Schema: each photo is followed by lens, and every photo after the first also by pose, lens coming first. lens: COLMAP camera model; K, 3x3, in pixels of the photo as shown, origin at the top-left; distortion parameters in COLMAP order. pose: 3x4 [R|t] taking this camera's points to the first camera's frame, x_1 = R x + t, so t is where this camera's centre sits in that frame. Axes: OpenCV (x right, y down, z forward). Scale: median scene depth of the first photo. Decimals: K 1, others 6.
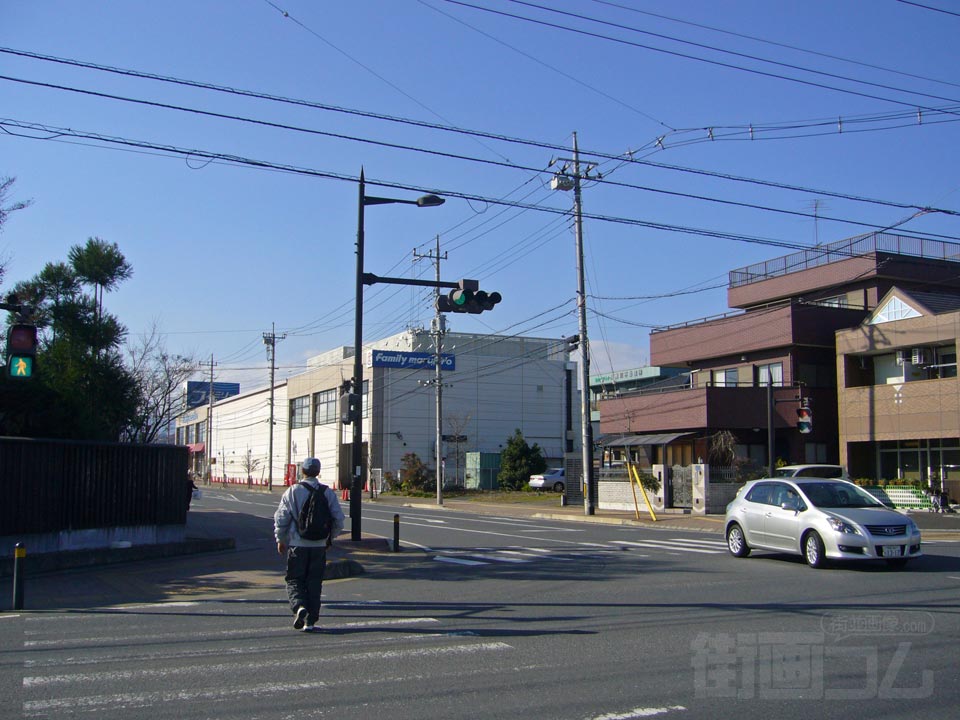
lens RADIAL K [[1044.4, 0, 470.9], [0, 1044.4, 366.3], [0, 0, 1]] dist [-0.063431, 0.000000]
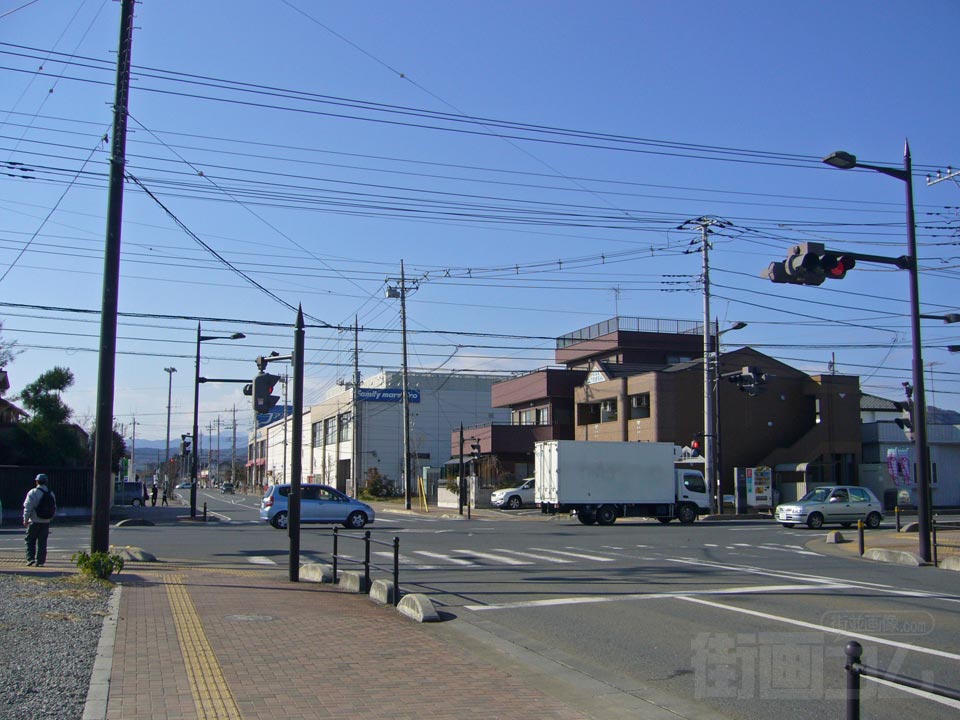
lens RADIAL K [[1044.4, 0, 487.4], [0, 1044.4, 356.0], [0, 0, 1]] dist [-0.063431, 0.000000]
pose [[0.995331, -0.014338, -0.095453, 0.358977], [0.012449, 0.999715, -0.020358, -0.049009], [0.095718, 0.019075, 0.995226, -0.502040]]
